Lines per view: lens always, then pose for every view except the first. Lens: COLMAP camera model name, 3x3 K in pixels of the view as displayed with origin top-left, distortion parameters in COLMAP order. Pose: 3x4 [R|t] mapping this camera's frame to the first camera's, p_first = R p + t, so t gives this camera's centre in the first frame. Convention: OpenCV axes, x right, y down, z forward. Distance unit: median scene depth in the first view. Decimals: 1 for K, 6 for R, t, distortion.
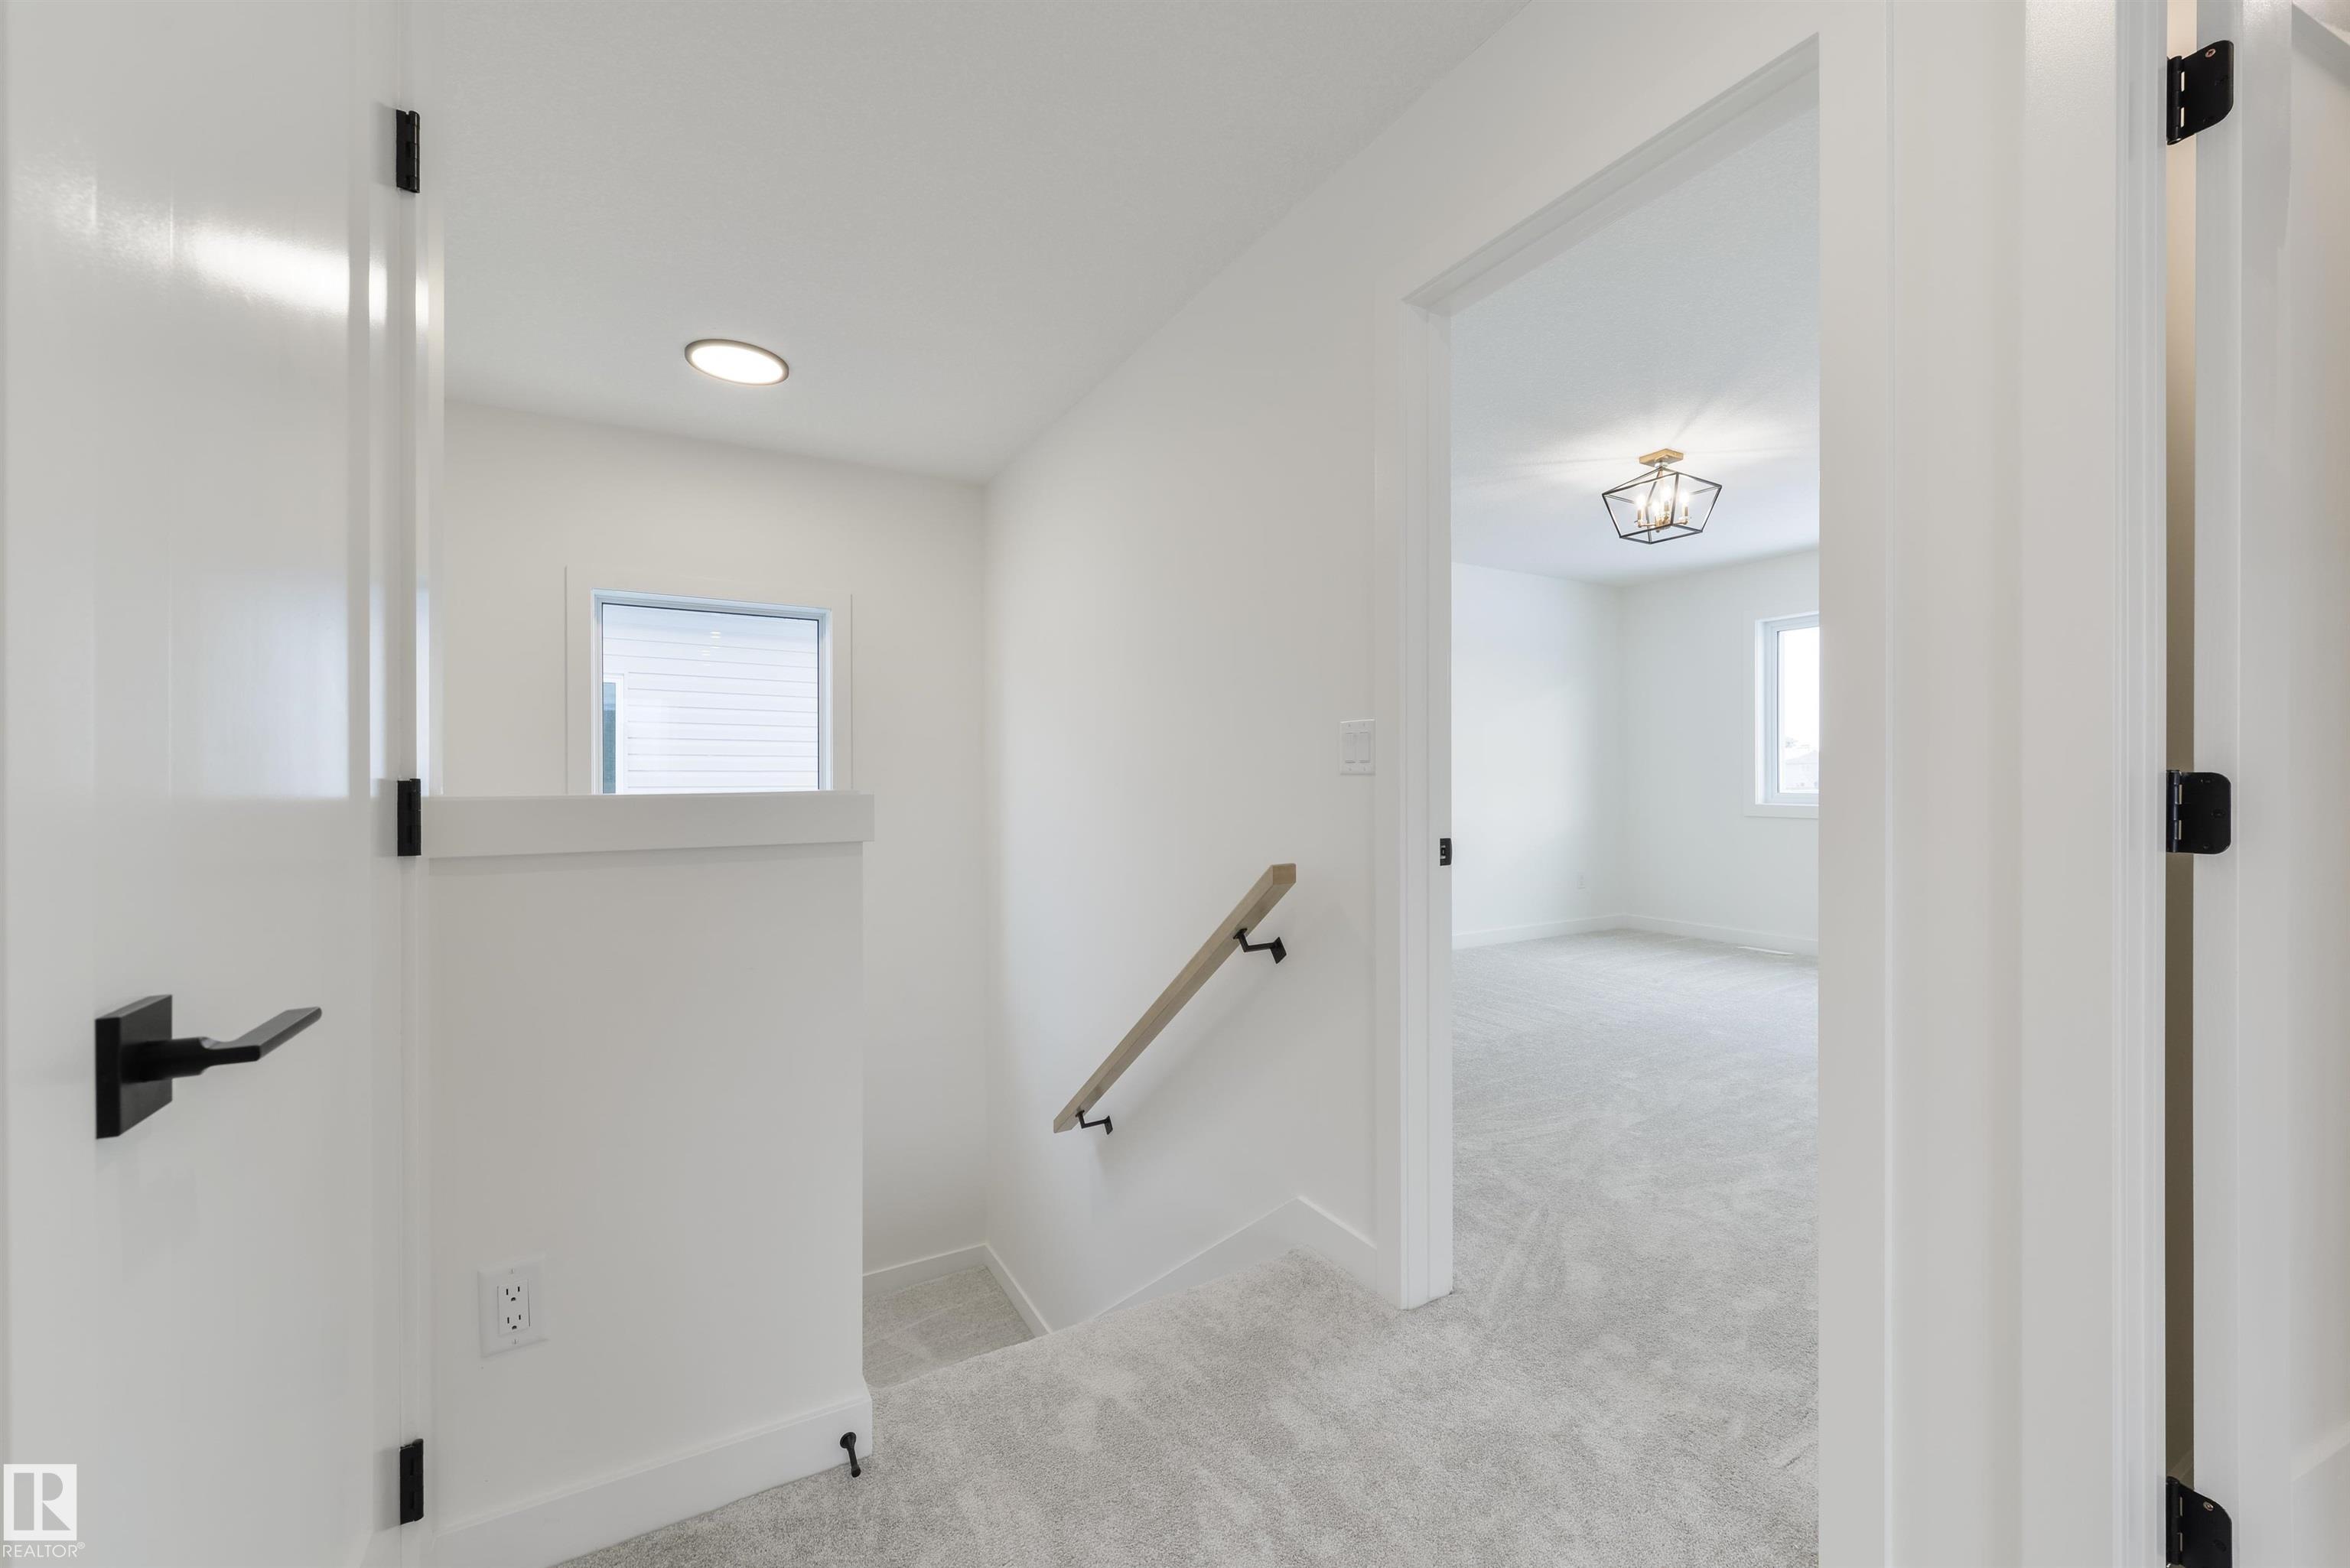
lens RADIAL K [[931.8, 0, 1195.9], [0, 931.8, 783.0], [0, 0, 1]] dist [-0.000481, -0.000335]
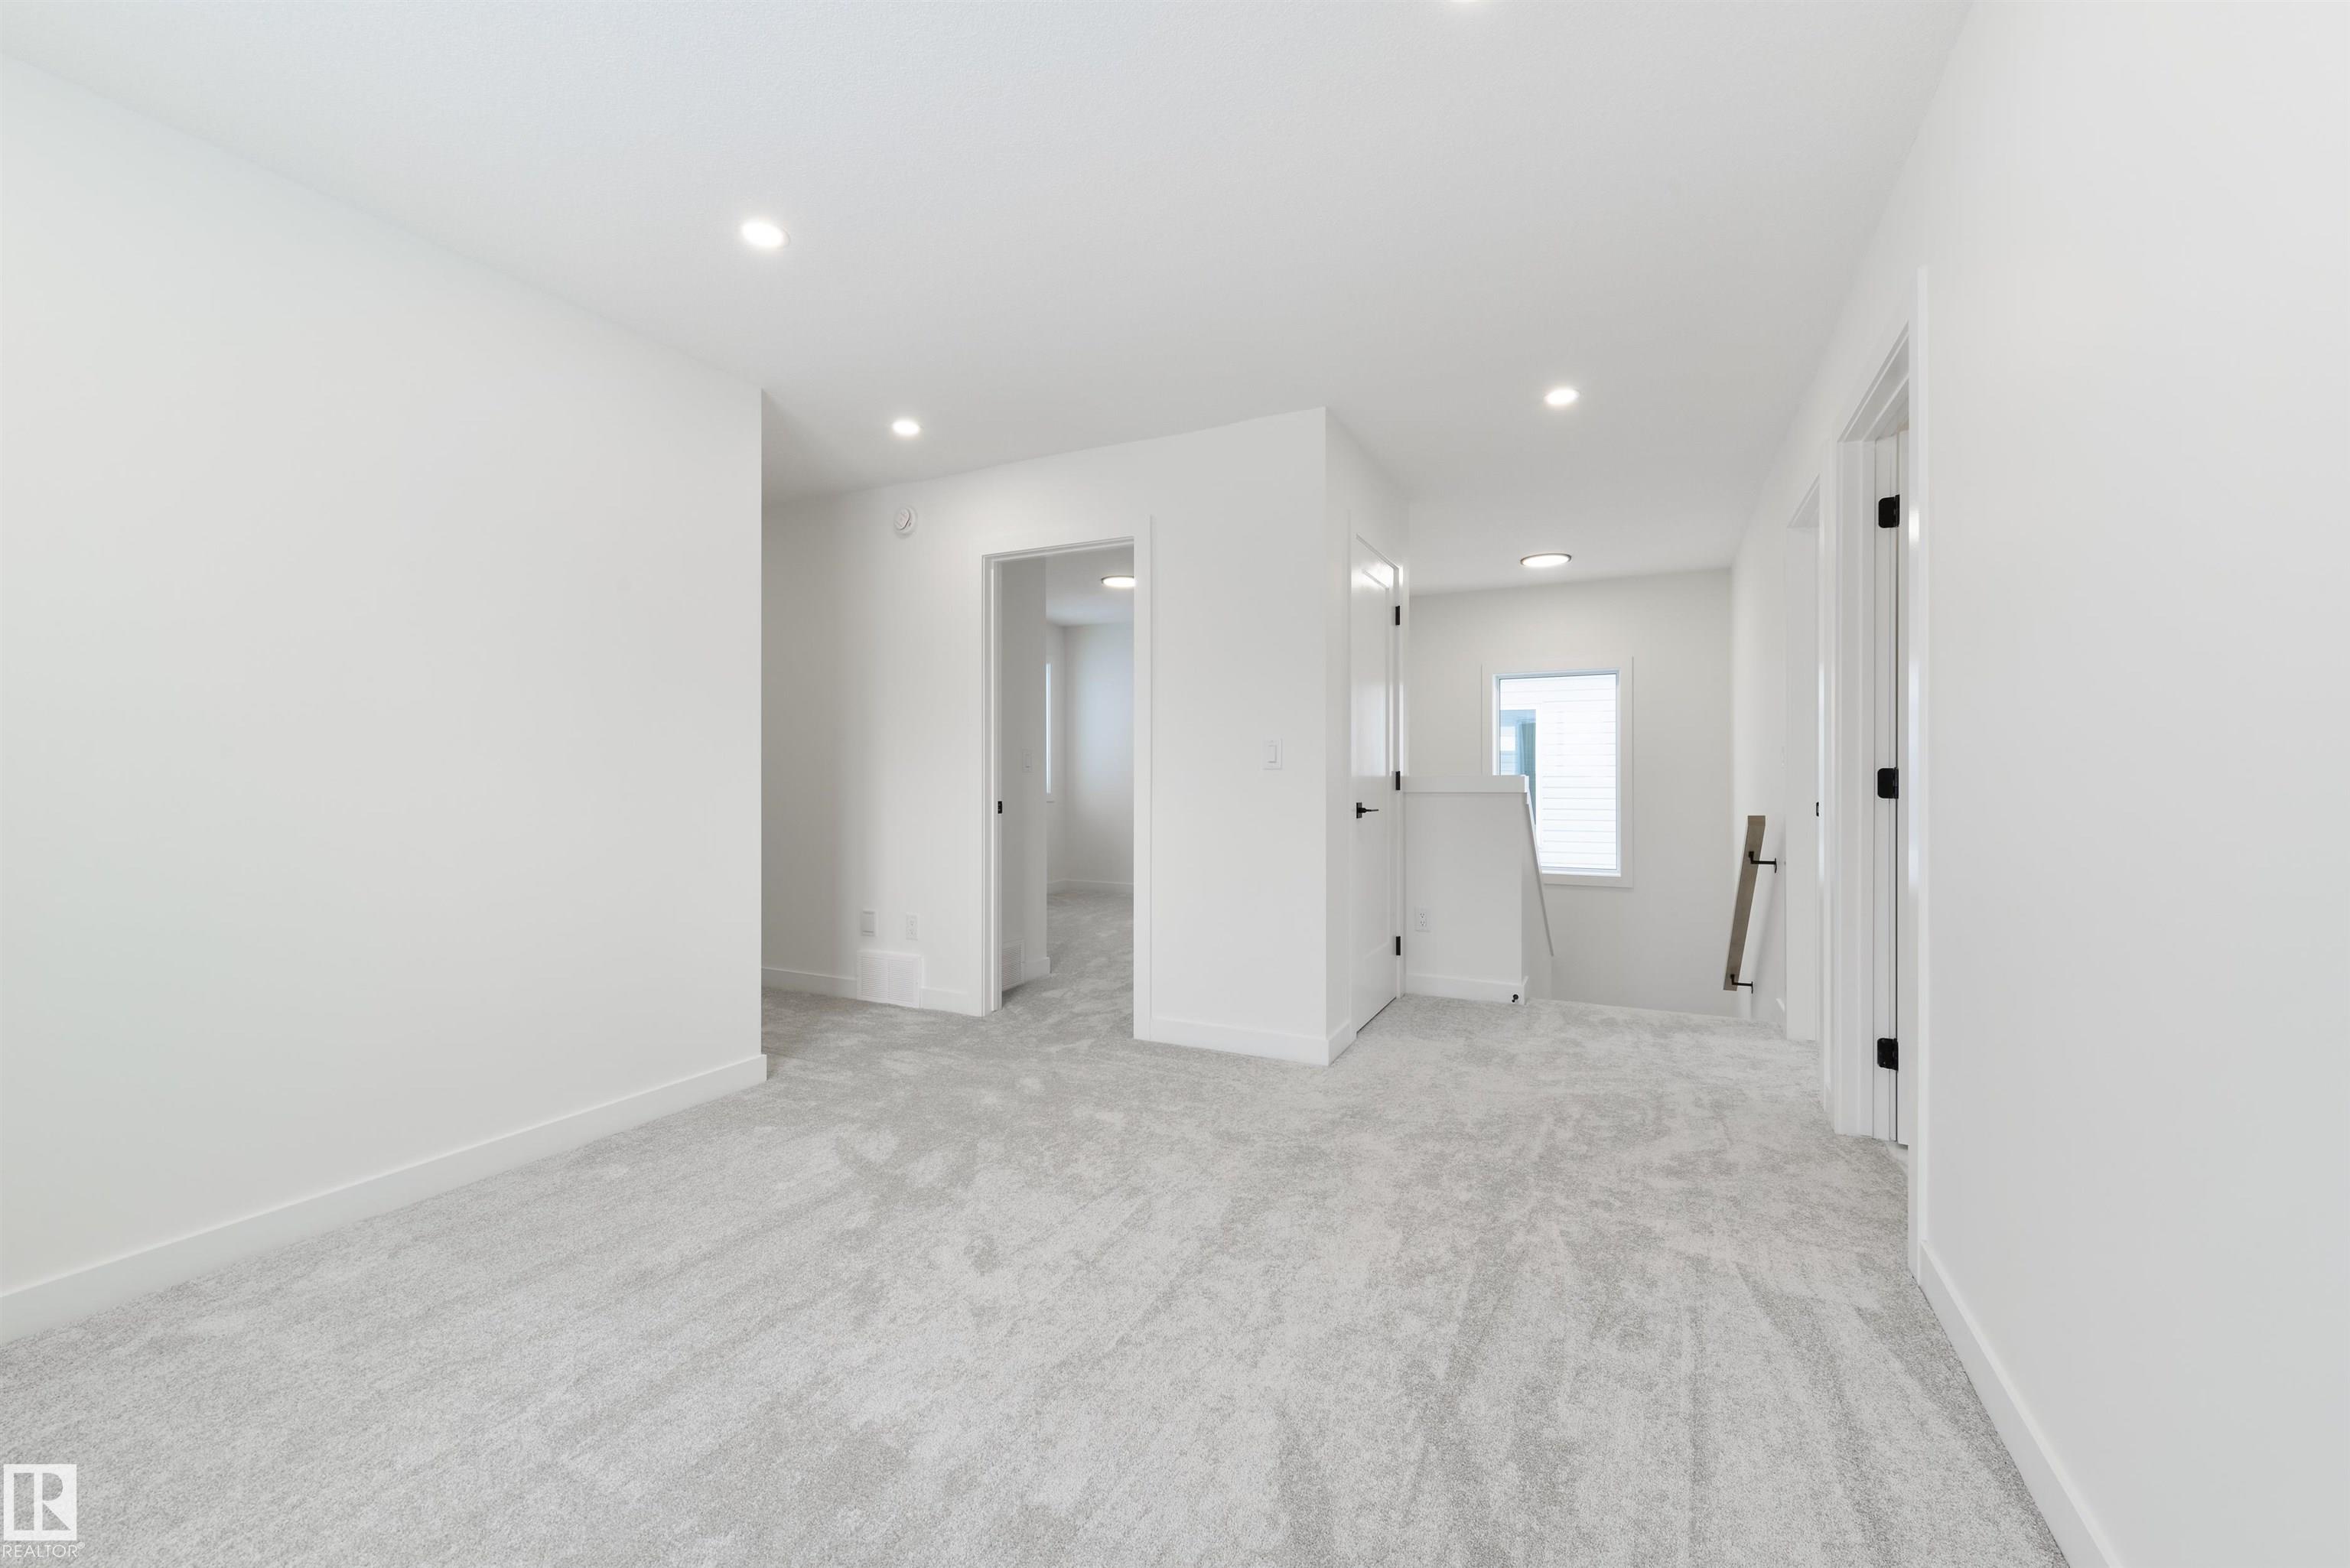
lens RADIAL K [[925.0, 0, 1186.3], [0, 925.0, 770.1], [0, 0, 1]] dist [0.000024, -0.000114]
pose [[0.554358, 0.000556, -0.832278, 0.516729], [-0.001219, 0.999999, -0.000145, -0.002098], [0.832277, 0.001095, 0.554359, -0.517496]]
